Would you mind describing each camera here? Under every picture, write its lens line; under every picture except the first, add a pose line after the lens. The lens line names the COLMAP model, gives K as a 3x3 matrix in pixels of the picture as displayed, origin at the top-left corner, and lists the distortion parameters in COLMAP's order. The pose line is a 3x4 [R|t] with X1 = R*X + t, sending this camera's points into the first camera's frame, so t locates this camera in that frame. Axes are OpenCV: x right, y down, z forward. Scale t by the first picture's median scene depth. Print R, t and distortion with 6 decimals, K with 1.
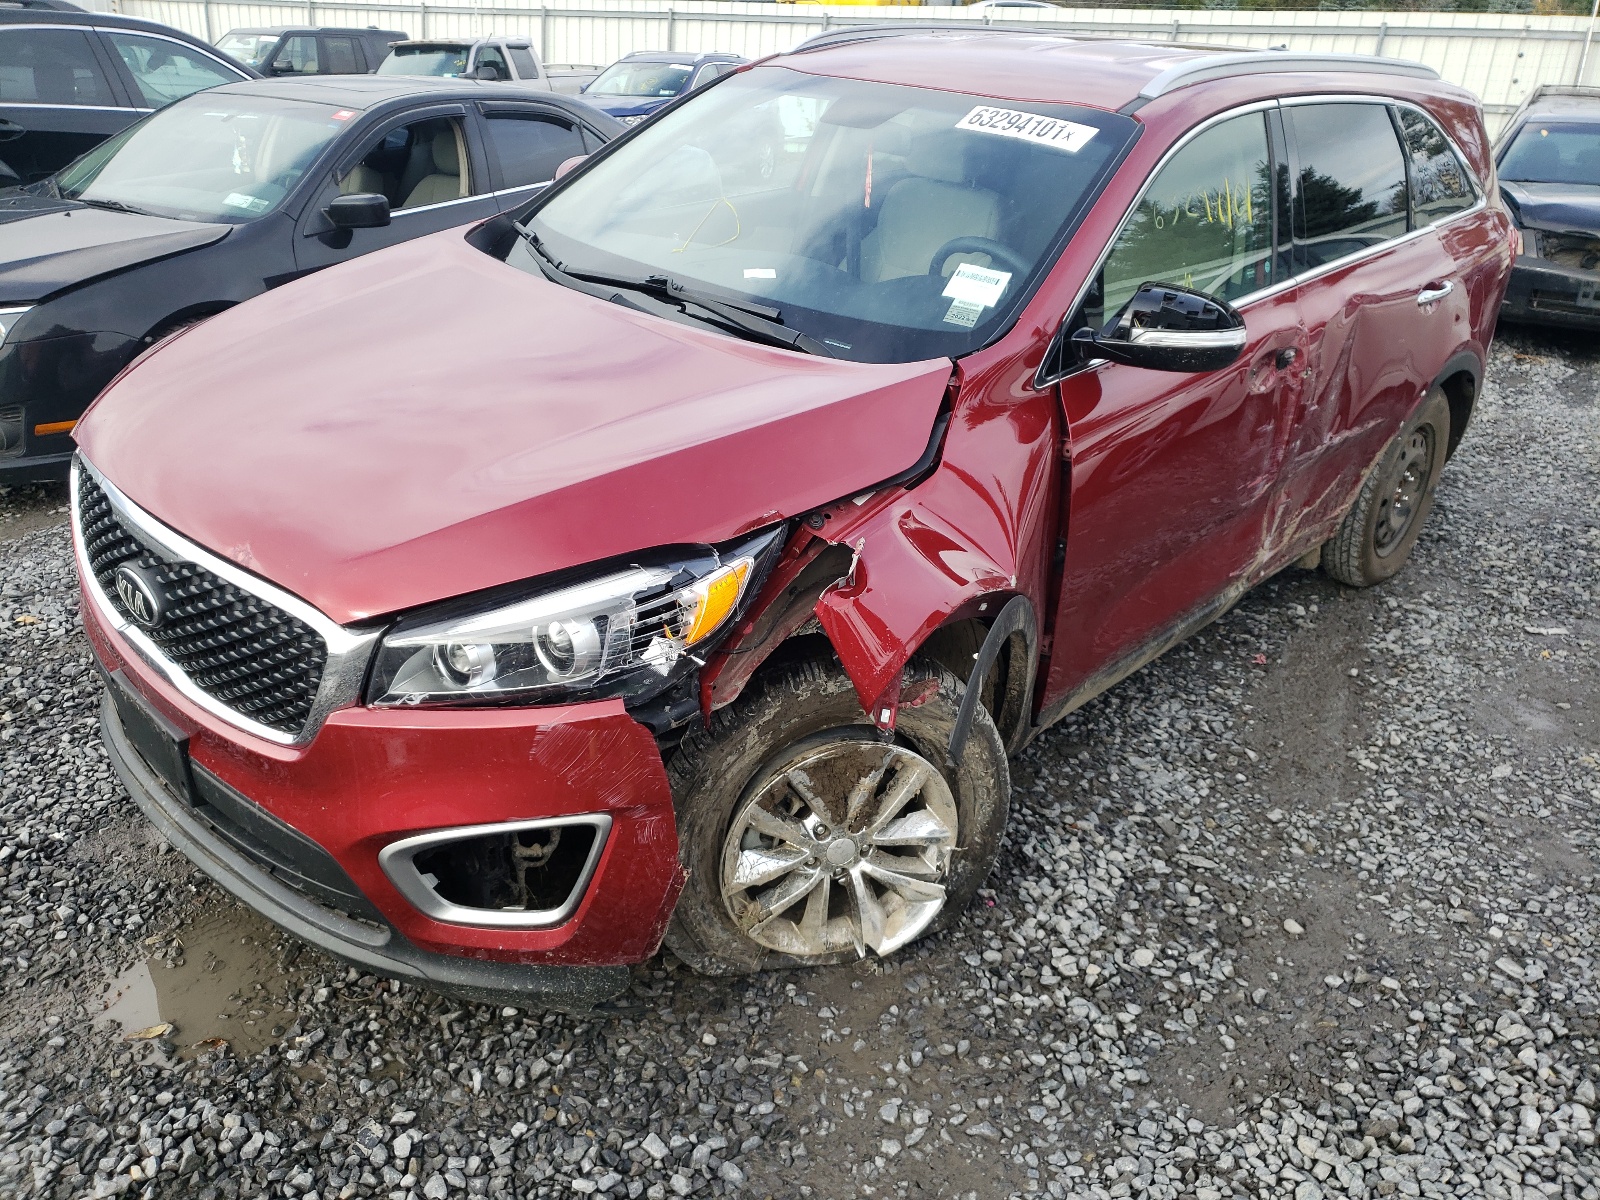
lens RADIAL K [[1215.3, 0, 800.0], [0, 1215.3, 619.0], [0, 0, 1]] dist [-0.002095, 0.028114]
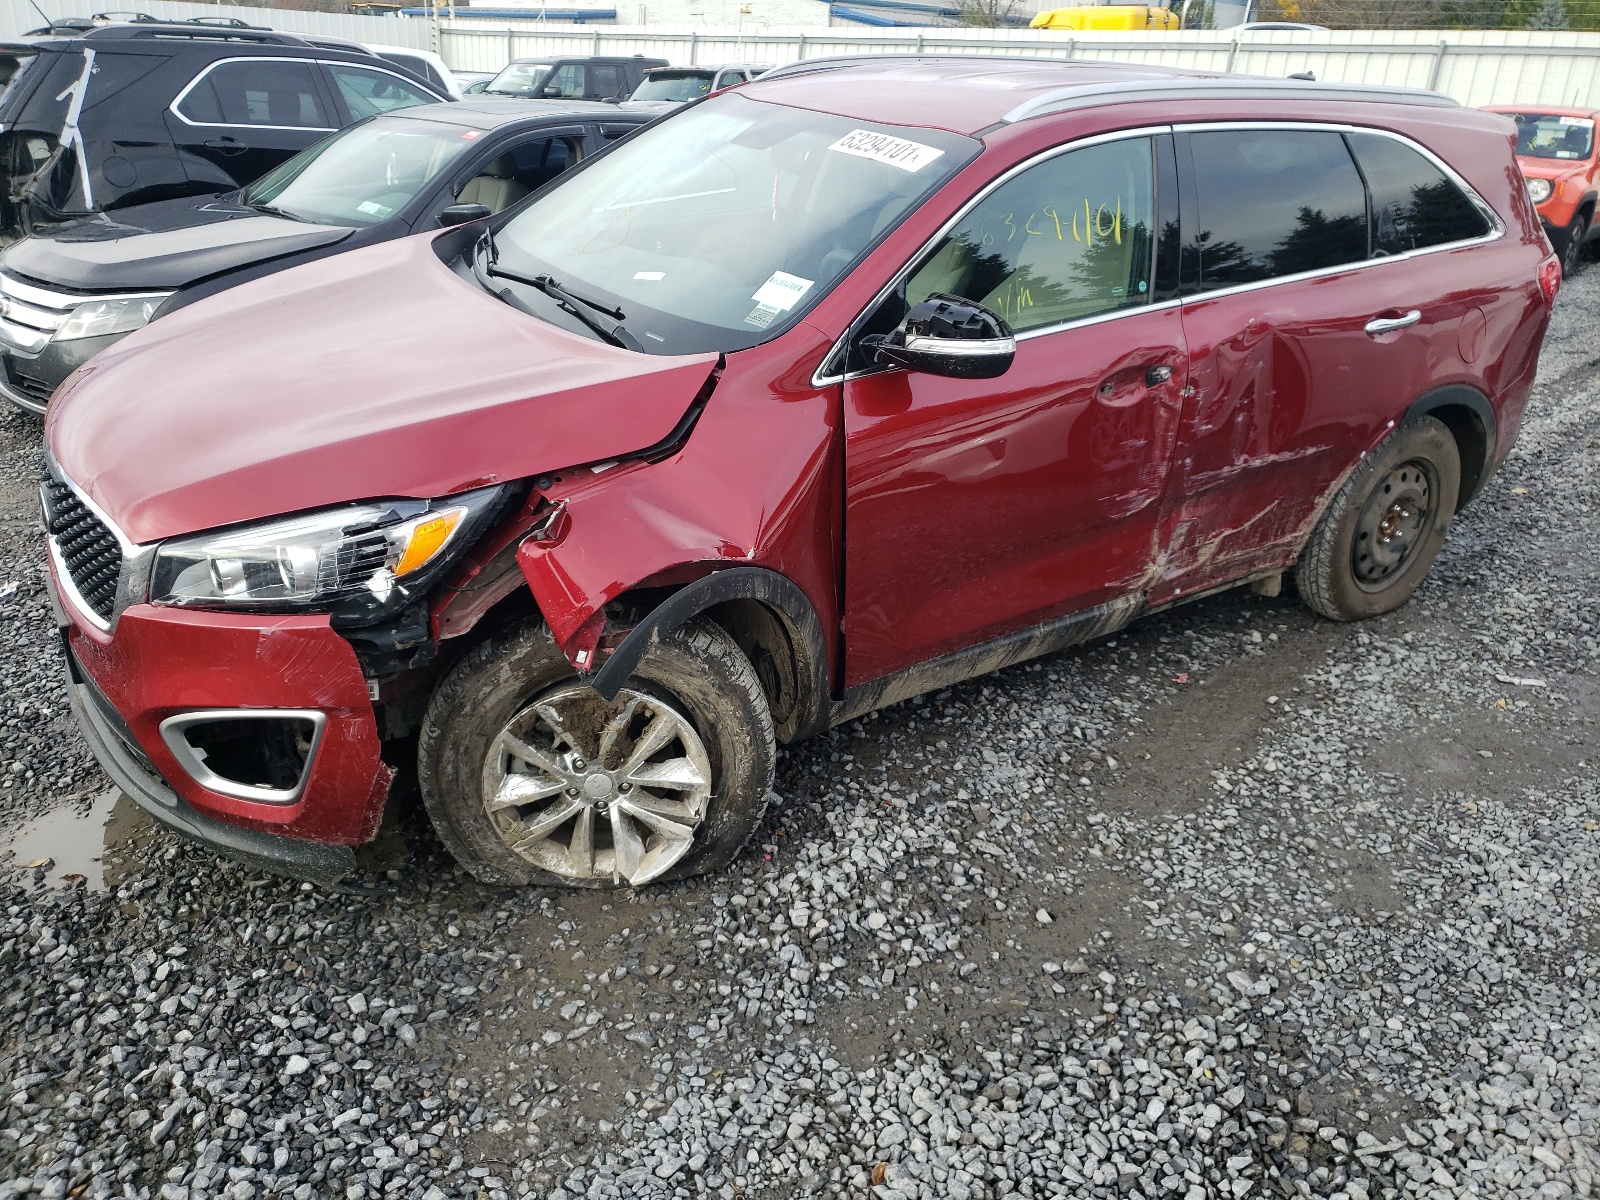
lens RADIAL K [[1211.1, 0, 800.0], [0, 1211.1, 600.0], [0, 0, 1]] dist [-0.000282, 0.025955]
pose [[0.976925, 0.083221, -0.196704, 0.421320], [-0.088766, 0.995861, -0.019530, 0.026214], [0.194265, 0.036540, 0.980268, -0.065859]]
